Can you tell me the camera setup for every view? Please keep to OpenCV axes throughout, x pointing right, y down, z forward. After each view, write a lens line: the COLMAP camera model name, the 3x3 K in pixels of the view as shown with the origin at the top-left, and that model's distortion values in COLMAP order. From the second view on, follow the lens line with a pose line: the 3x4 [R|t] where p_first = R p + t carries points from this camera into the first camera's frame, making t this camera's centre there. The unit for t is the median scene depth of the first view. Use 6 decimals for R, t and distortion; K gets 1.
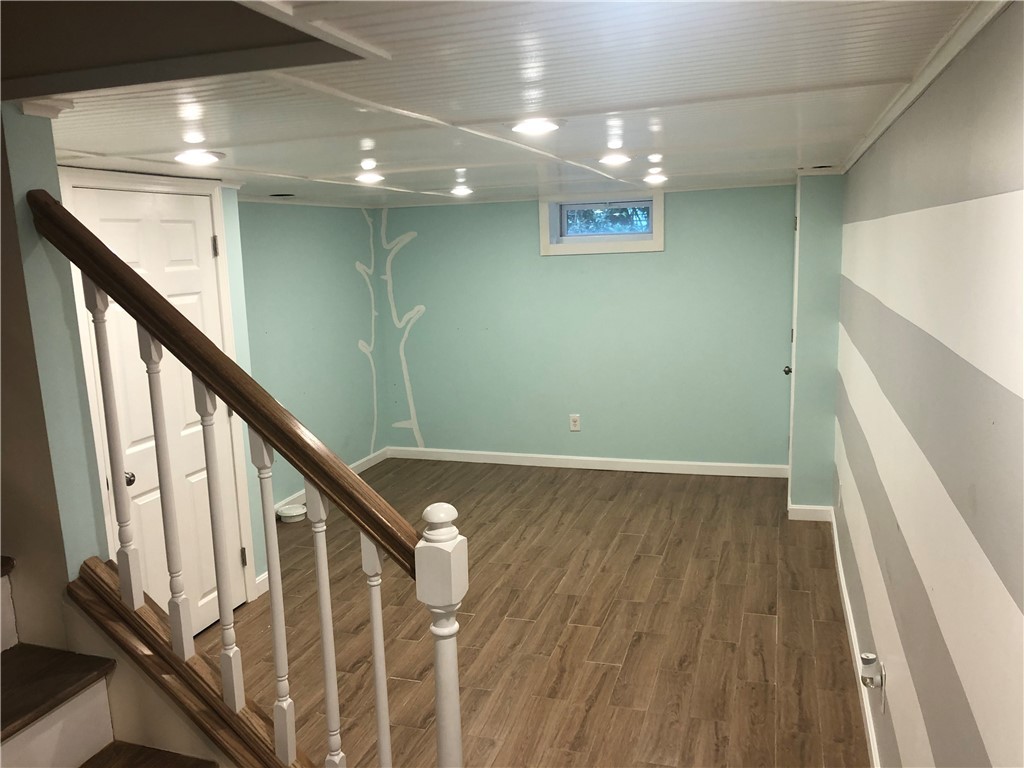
lens RADIAL K [[833.9, 0, 512.0], [0, 833.9, 384.0], [0, 0, 1]] dist [0.068482, -0.080125]
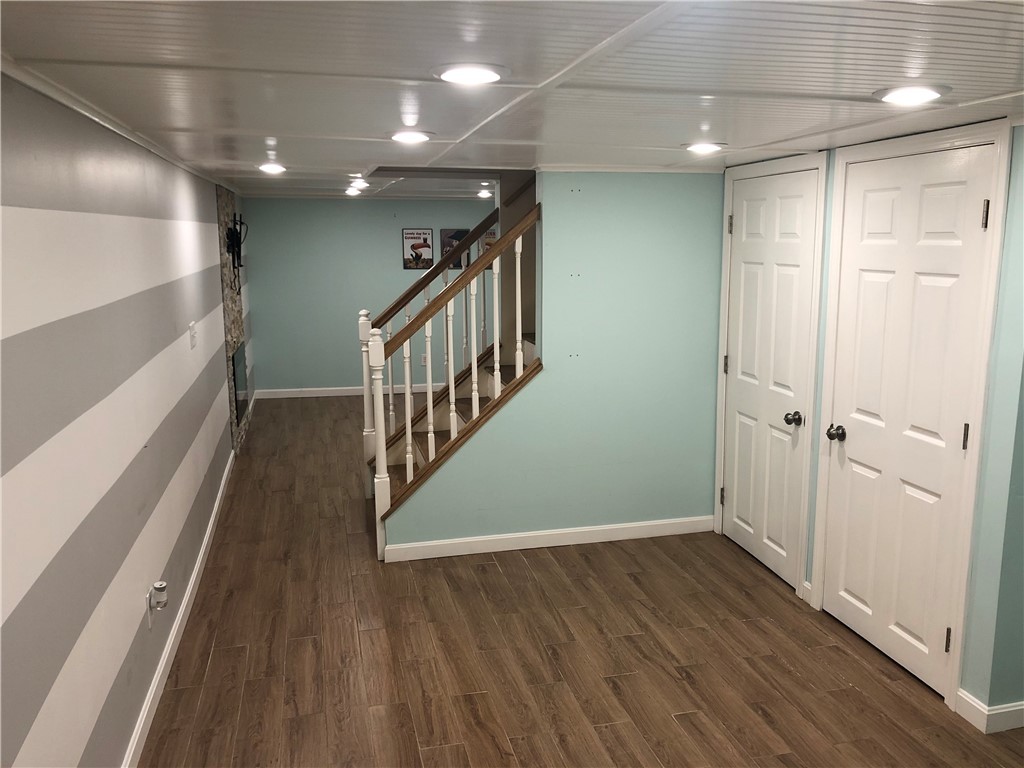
lens RADIAL K [[833.9, 0, 512.0], [0, 833.9, 384.0], [0, 0, 1]] dist [0.068482, -0.080125]
pose [[-0.853897, 0.125069, -0.505190, 0.460449], [-0.055103, 0.943513, 0.326722, -0.295691], [0.517516, 0.306824, -0.798771, 1.733721]]
